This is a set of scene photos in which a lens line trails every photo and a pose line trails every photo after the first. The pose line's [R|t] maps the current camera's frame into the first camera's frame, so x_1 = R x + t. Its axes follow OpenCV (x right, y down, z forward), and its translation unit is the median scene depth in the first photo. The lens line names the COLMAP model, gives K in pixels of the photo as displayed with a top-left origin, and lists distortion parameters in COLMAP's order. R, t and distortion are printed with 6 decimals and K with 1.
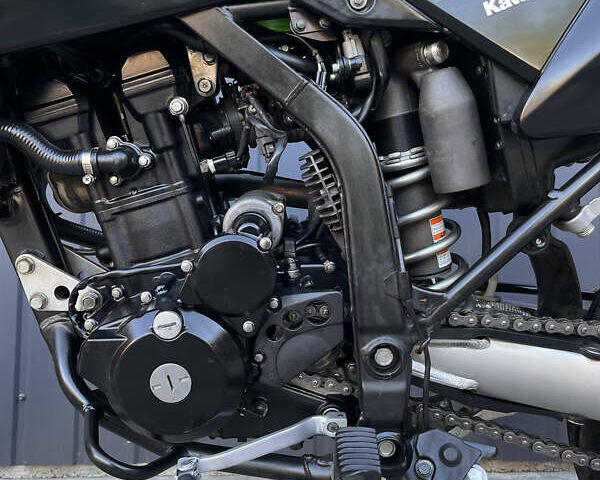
lens RADIAL K [[592.5, 0, 300.4], [0, 592.5, 241.8], [0, 0, 1]] dist [0.049735, 0.000000]
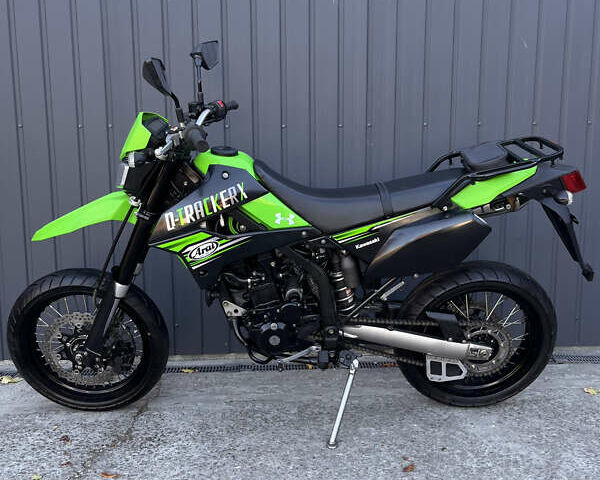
lens RADIAL K [[592.5, 0, 300.7], [0, 592.5, 243.7], [0, 0, 1]] dist [0.049735, 0.000000]
pose [[0.999776, -0.010671, 0.018288, -0.103694], [0.006876, 0.980538, 0.196210, -1.021485], [-0.020026, -0.196041, 0.980391, -2.389107]]
